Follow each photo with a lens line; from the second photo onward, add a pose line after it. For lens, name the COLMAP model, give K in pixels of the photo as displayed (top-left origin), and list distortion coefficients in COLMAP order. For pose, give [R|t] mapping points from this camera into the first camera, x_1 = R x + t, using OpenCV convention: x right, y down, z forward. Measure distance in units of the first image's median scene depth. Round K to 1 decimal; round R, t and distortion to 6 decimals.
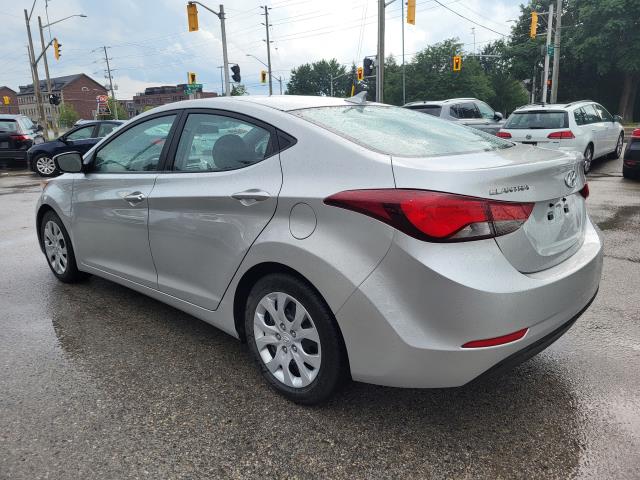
lens RADIAL K [[478.2, 0, 320.5], [0, 478.2, 237.8], [0, 0, 1]] dist [0.055013, -0.033973]
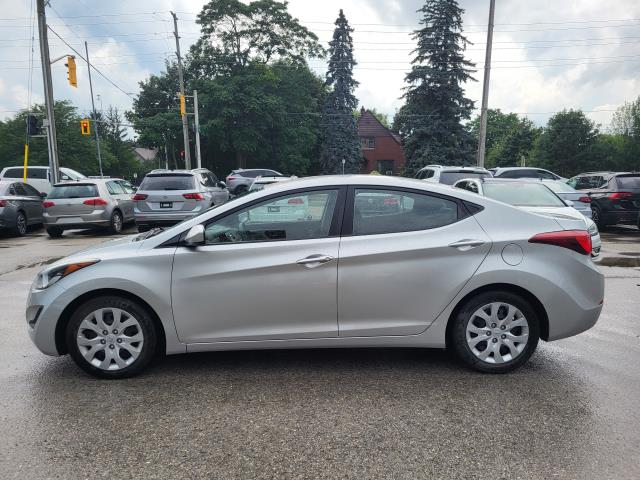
lens RADIAL K [[478.2, 0, 324.3], [0, 478.2, 242.5], [0, 0, 1]] dist [0.055013, -0.033973]
pose [[0.719043, -0.069650, 0.691467, -1.461774], [0.152443, 0.986541, -0.059150, -0.067399], [-0.678040, 0.147941, 0.719982, 0.197153]]
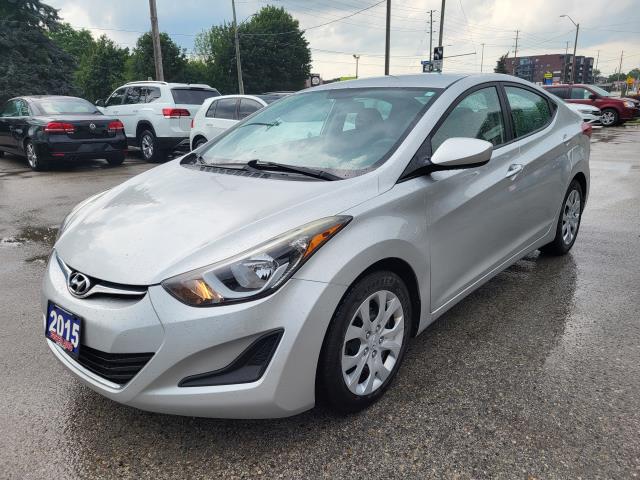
lens RADIAL K [[478.2, 0, 317.0], [0, 478.2, 240.0], [0, 0, 1]] dist [0.055013, -0.033973]
pose [[-0.021351, -0.256634, 0.966273, -1.733570], [0.262105, 0.931251, 0.253124, -0.388075], [-0.964803, 0.258669, 0.047382, 1.733113]]
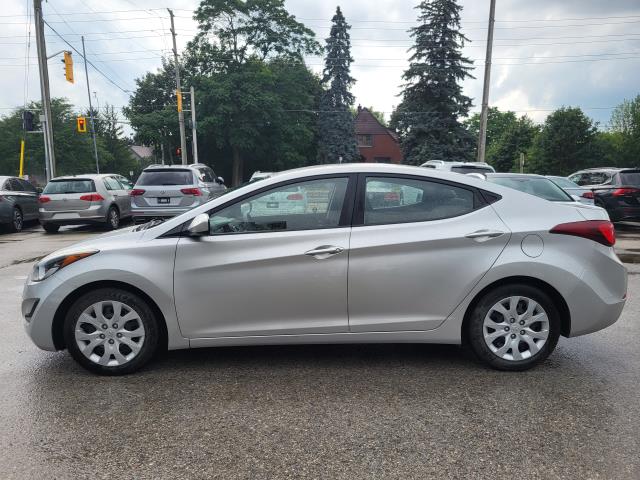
lens RADIAL K [[478.2, 0, 319.4], [0, 478.2, 240.4], [0, 0, 1]] dist [0.055013, -0.033973]
pose [[0.720096, -0.067446, 0.690588, -1.445352], [0.150001, 0.986862, -0.060029, -0.055133], [-0.677467, 0.146815, 0.720753, 0.279190]]
